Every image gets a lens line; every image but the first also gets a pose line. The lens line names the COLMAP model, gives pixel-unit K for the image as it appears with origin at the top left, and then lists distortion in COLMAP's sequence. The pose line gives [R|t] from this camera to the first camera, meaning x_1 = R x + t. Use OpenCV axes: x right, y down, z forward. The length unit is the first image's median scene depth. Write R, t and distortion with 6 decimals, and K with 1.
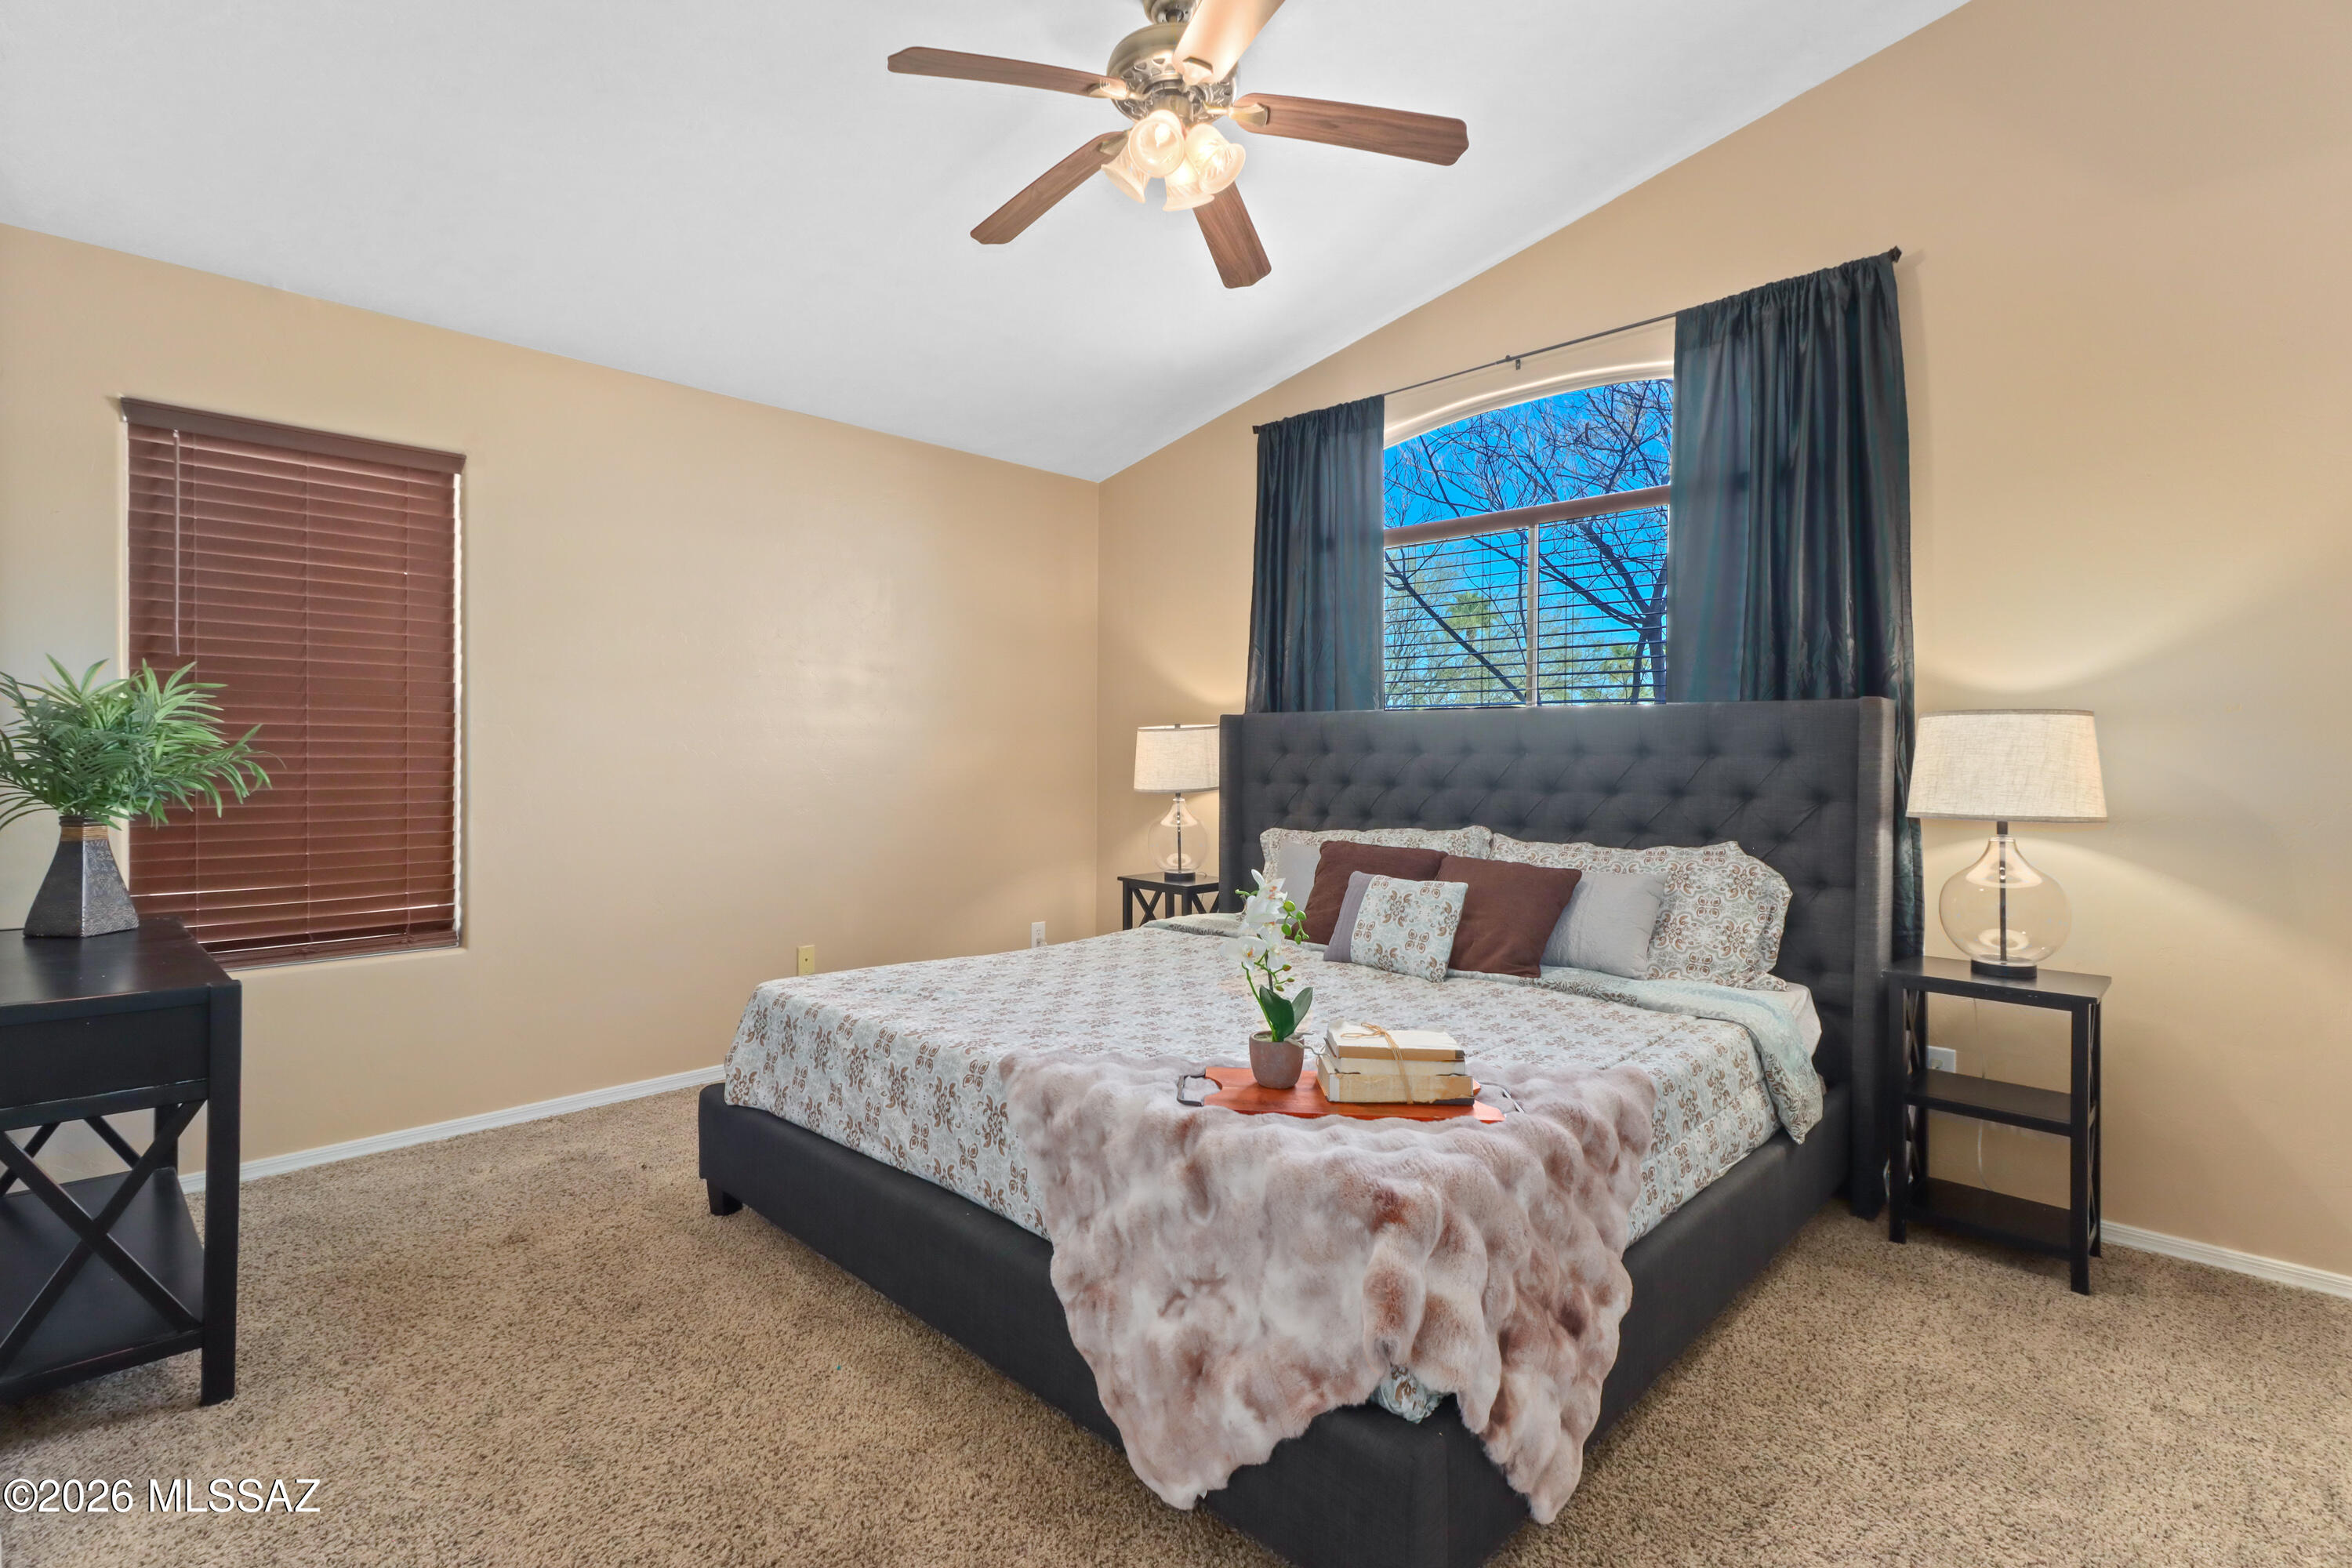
lens RADIAL K [[1110.3, 0, 1177.6], [0, 1110.3, 748.0], [0, 0, 1]] dist [0.000778, 0.000708]
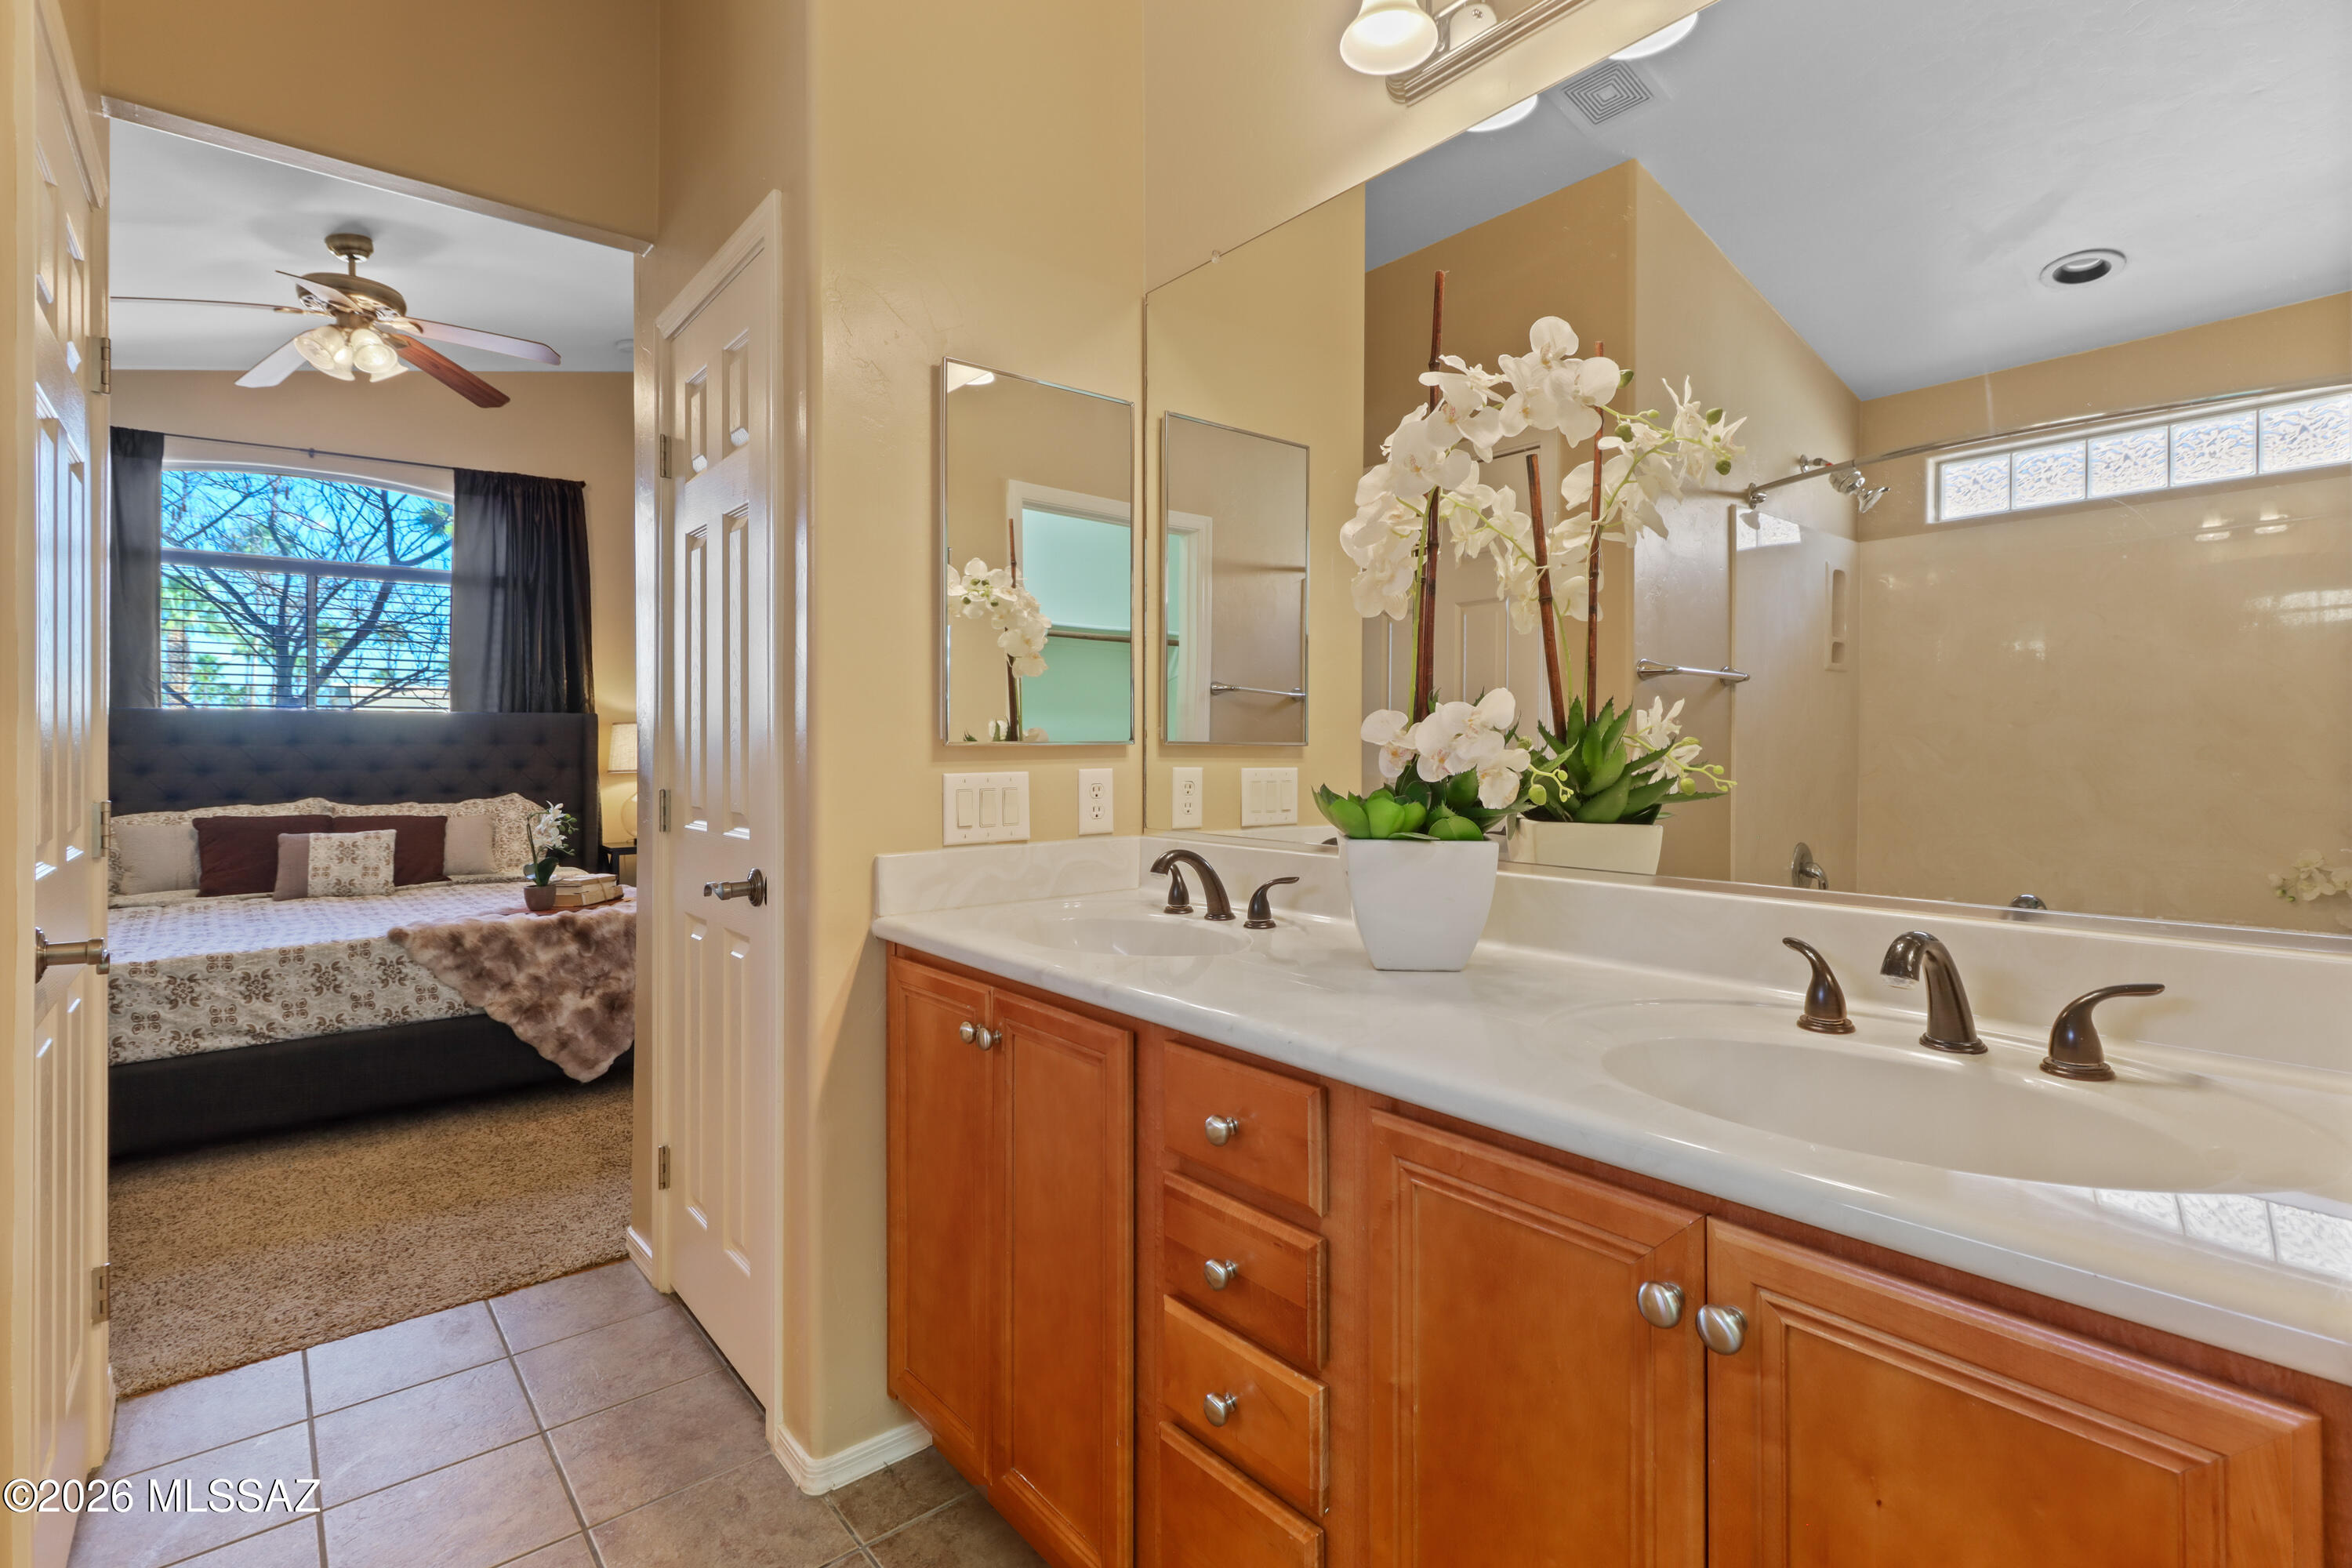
lens RADIAL K [[1101.0, 0, 1170.2], [0, 1101.0, 740.5], [0, 0, 1]] dist [0.003377, 0.000328]
pose [[0.106267, -0.006131, 0.994319, -1.136825], [0.002817, 0.999979, 0.005865, -0.005711], [-0.994334, 0.002178, 0.106282, -0.216442]]
